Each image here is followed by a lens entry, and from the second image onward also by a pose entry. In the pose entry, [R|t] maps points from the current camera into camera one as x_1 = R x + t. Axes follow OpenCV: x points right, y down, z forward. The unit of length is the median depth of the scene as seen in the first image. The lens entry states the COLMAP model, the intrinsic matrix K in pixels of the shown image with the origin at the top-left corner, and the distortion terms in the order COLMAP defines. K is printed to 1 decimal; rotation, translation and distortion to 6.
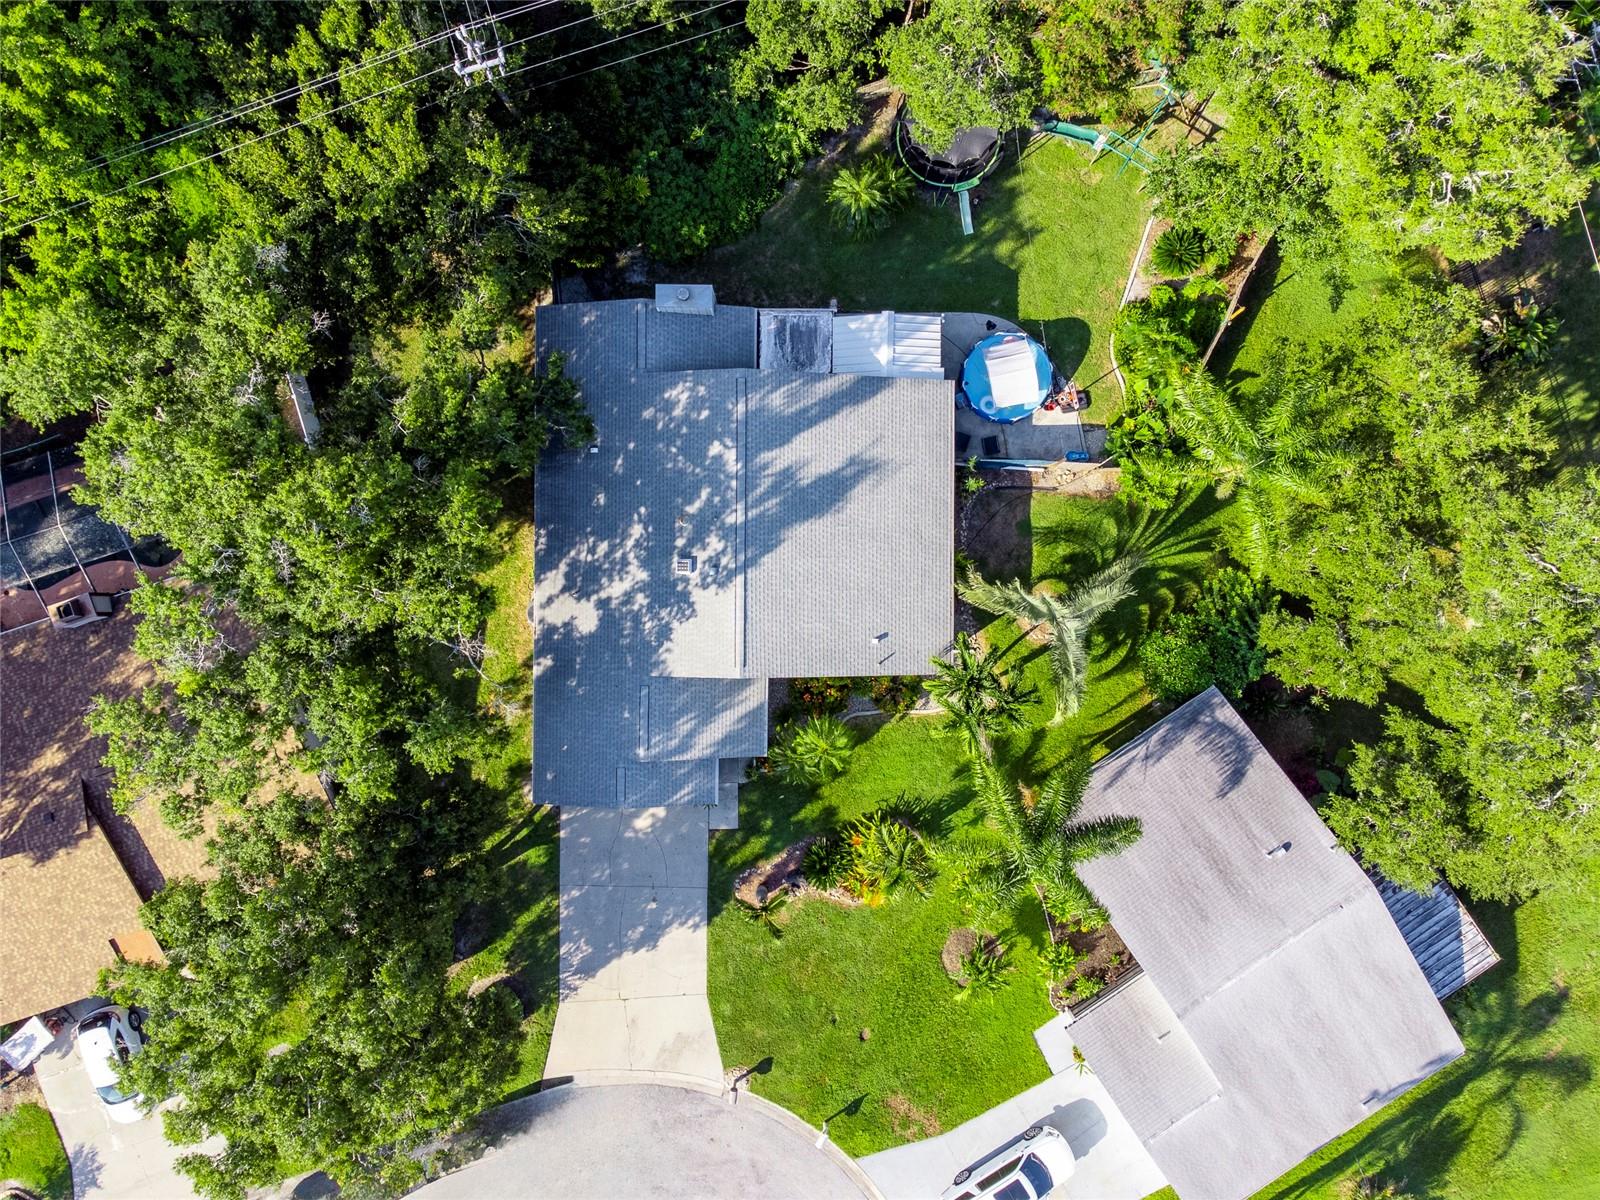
lens RADIAL K [[1301.2, 0, 800.0], [0, 1301.2, 600.0], [0, 0, 1]] dist [0.017899, 0.008420]
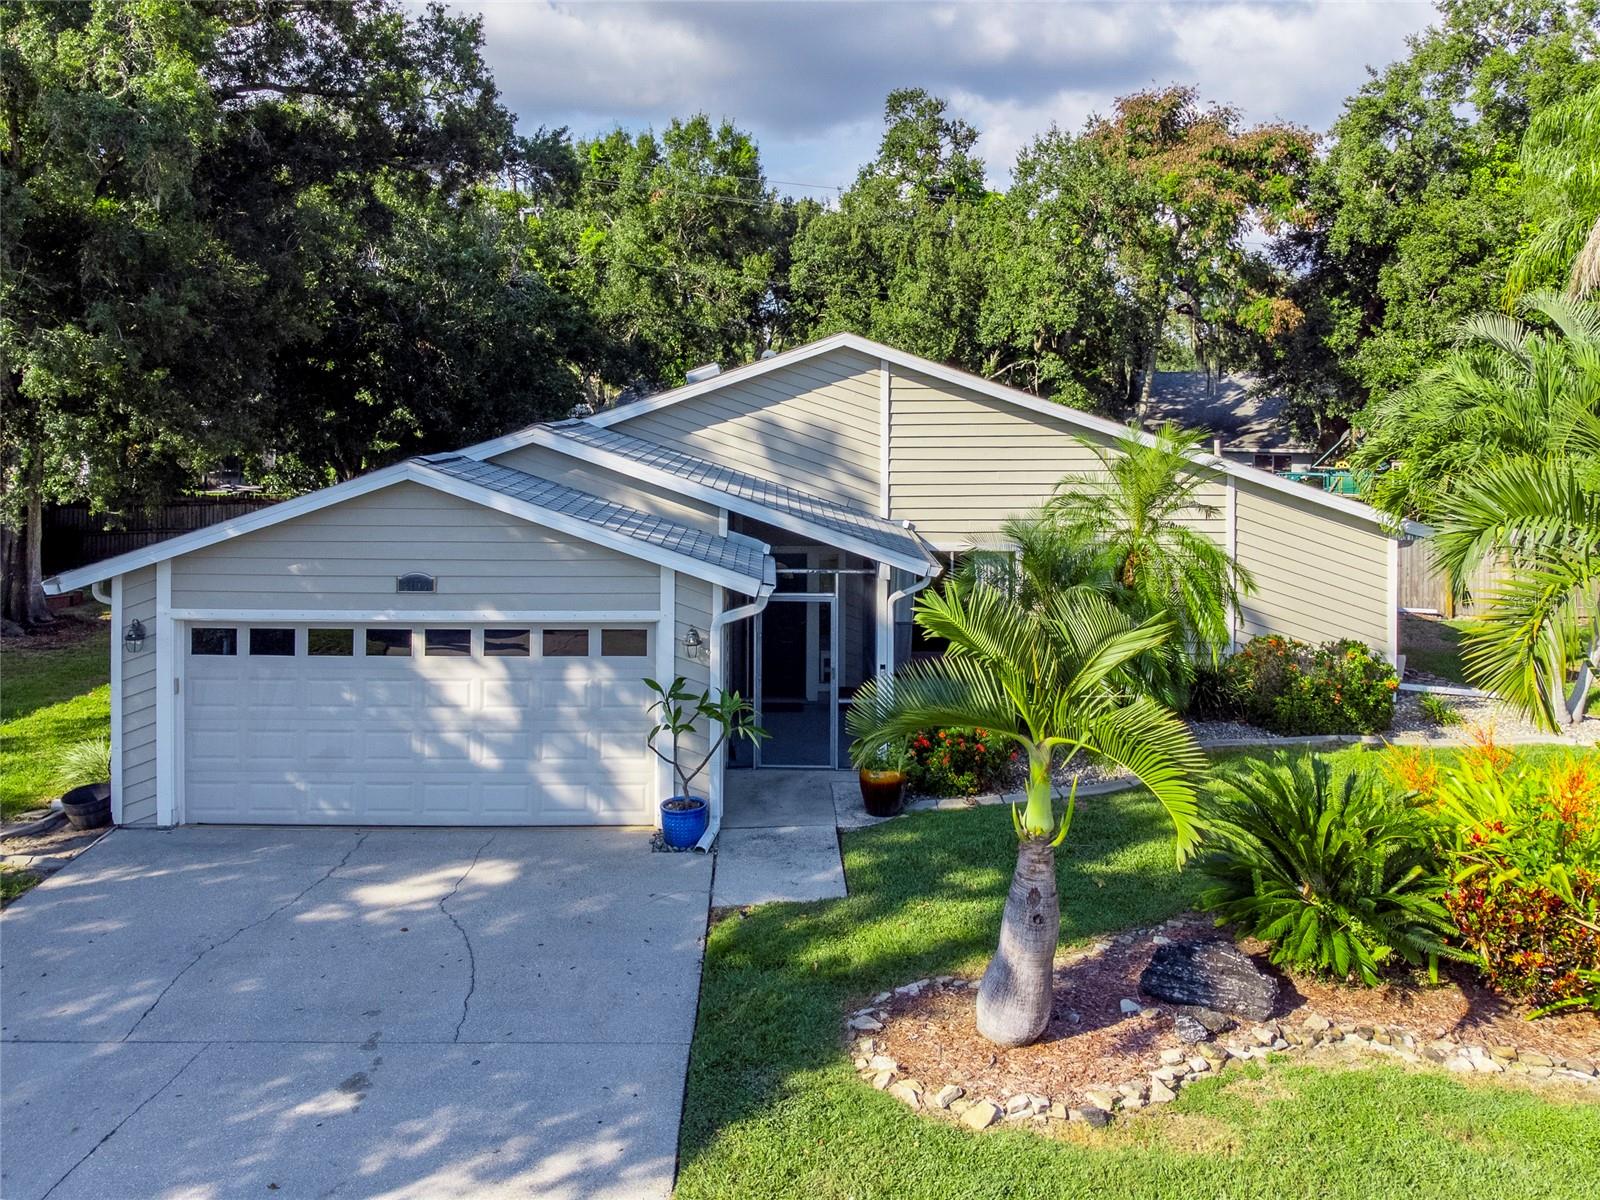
lens RADIAL K [[1334.9, 0, 766.8], [0, 1334.9, 430.9], [0, 0, 1]] dist [0.001196, 0.009359]
pose [[0.999930, 0.011243, 0.003601, -0.063038], [0.003351, 0.022187, -0.999748, 0.393834], [-0.011320, 0.999691, 0.022148, 0.920734]]
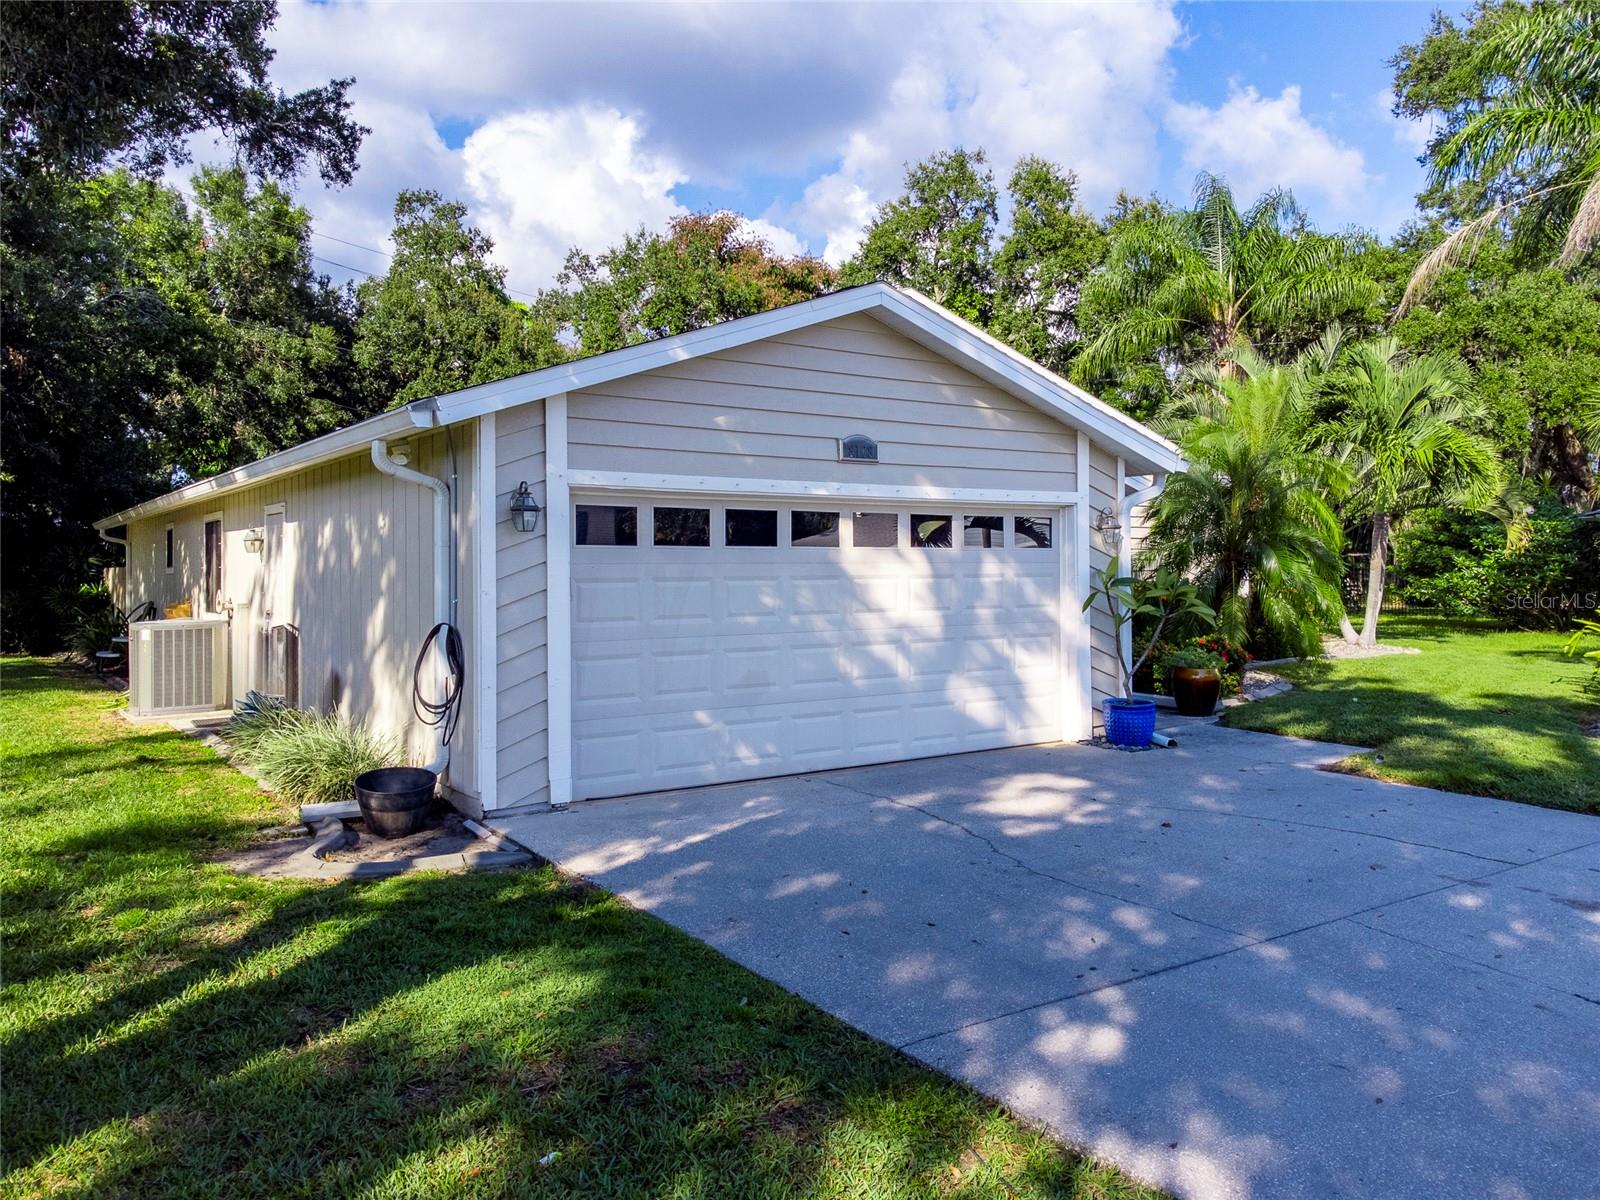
lens RADIAL K [[1198.2, 0, 799.9], [0, 1198.2, 561.4], [0, 0, 1]] dist [0.003674, 0.000297]
pose [[0.815804, 0.005482, 0.578303, -0.236340], [0.578316, -0.014502, -0.815684, 0.281021], [0.003915, 0.999880, -0.015001, 0.974776]]
